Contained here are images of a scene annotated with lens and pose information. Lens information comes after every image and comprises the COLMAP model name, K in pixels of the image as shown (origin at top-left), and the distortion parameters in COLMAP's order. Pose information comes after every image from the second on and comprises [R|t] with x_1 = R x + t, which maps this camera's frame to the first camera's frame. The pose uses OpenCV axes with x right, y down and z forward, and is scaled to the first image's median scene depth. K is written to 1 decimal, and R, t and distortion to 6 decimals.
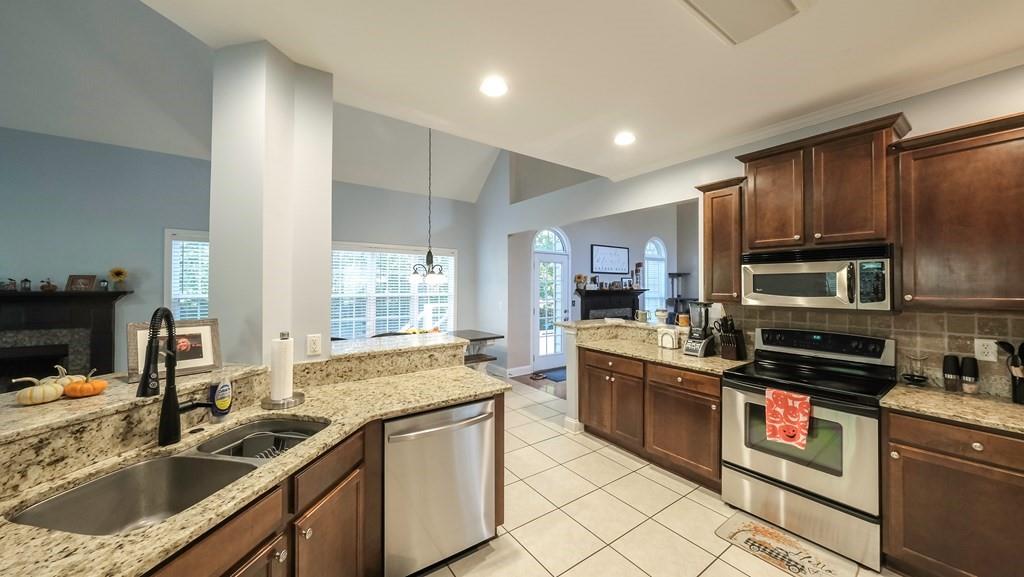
lens RADIAL K [[356.3, 0, 513.1], [0, 356.3, 281.0], [0, 0, 1]] dist [-0.000970, 0.000045]
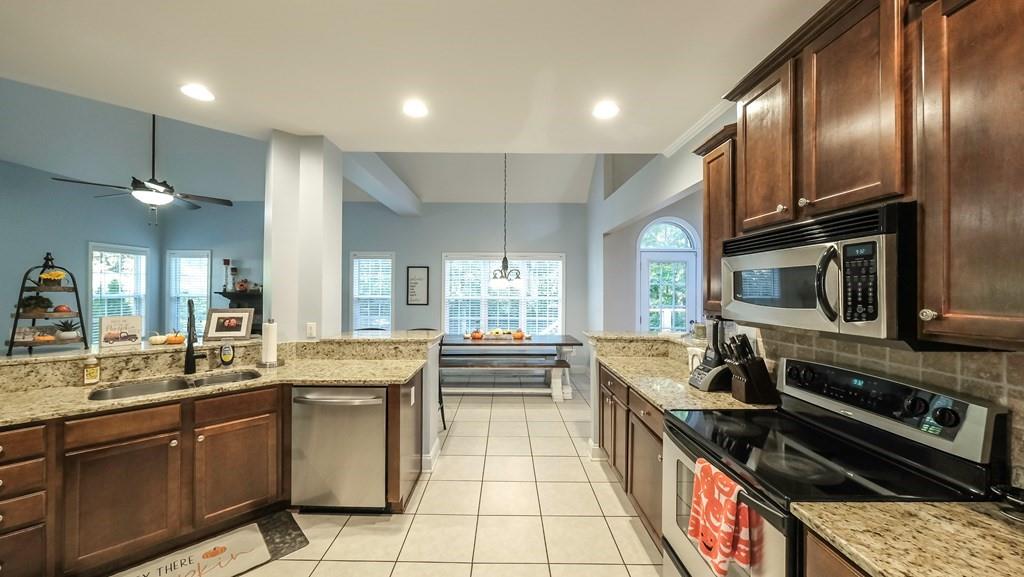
lens RADIAL K [[362.3, 0, 512.0], [0, 362.3, 288.5], [0, 0, 1]] dist [-0.008182, 0.000078]
pose [[0.814823, 0.001403, -0.579708, 0.726585], [0.003303, 0.999970, 0.007062, 0.005503], [0.579701, -0.007669, 0.814793, 0.229945]]
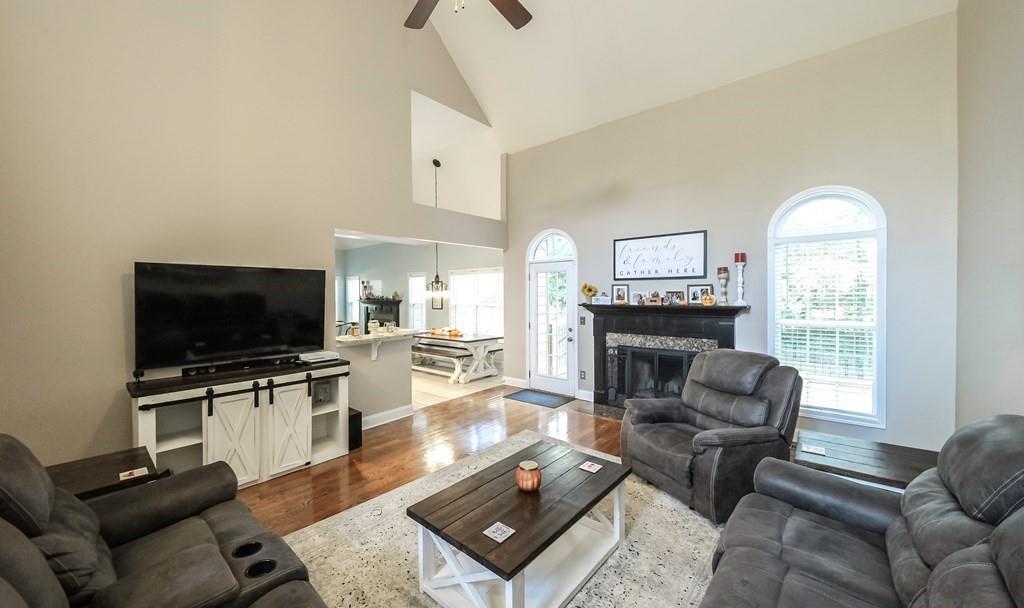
lens RADIAL K [[385.2, 0, 512.0], [0, 385.2, 304.0], [0, 0, 1]] dist [-0.000153, -0.000004]
pose [[0.245943, 0.016948, -0.969136, 2.485776], [0.013072, 0.999698, 0.020800, 0.016066], [0.969196, -0.017784, 0.245647, 1.675530]]
